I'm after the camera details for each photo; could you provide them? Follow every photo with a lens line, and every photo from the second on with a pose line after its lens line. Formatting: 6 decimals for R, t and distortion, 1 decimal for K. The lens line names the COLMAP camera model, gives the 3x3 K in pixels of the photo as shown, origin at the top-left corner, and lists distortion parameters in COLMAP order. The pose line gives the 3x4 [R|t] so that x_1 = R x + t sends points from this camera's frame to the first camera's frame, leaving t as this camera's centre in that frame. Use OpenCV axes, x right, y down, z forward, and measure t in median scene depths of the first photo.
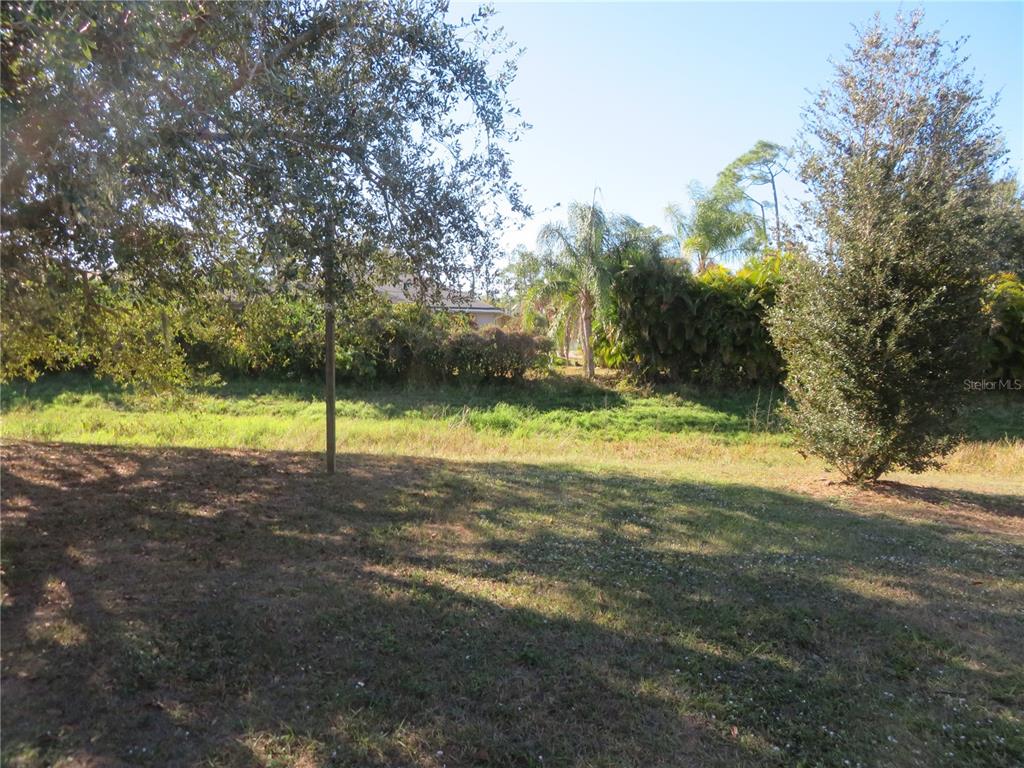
lens RADIAL K [[735.1, 0, 513.1], [0, 735.1, 377.6], [0, 0, 1]] dist [0.000478, -0.002037]
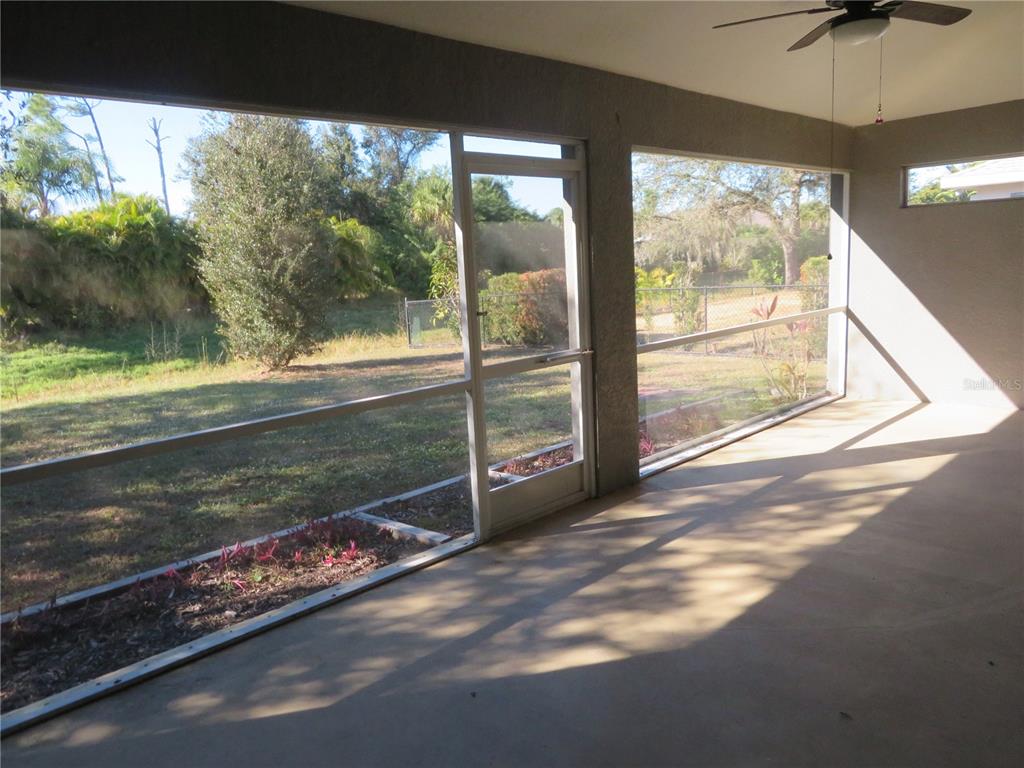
lens RADIAL K [[735.1, 0, 509.0], [0, 735.1, 387.6], [0, 0, 1]] dist [0.000478, -0.002037]
pose [[0.660907, -0.195629, 0.724521, -0.125164], [0.116676, 0.980472, 0.158306, -0.003496], [-0.741342, -0.020091, 0.670826, -0.150006]]
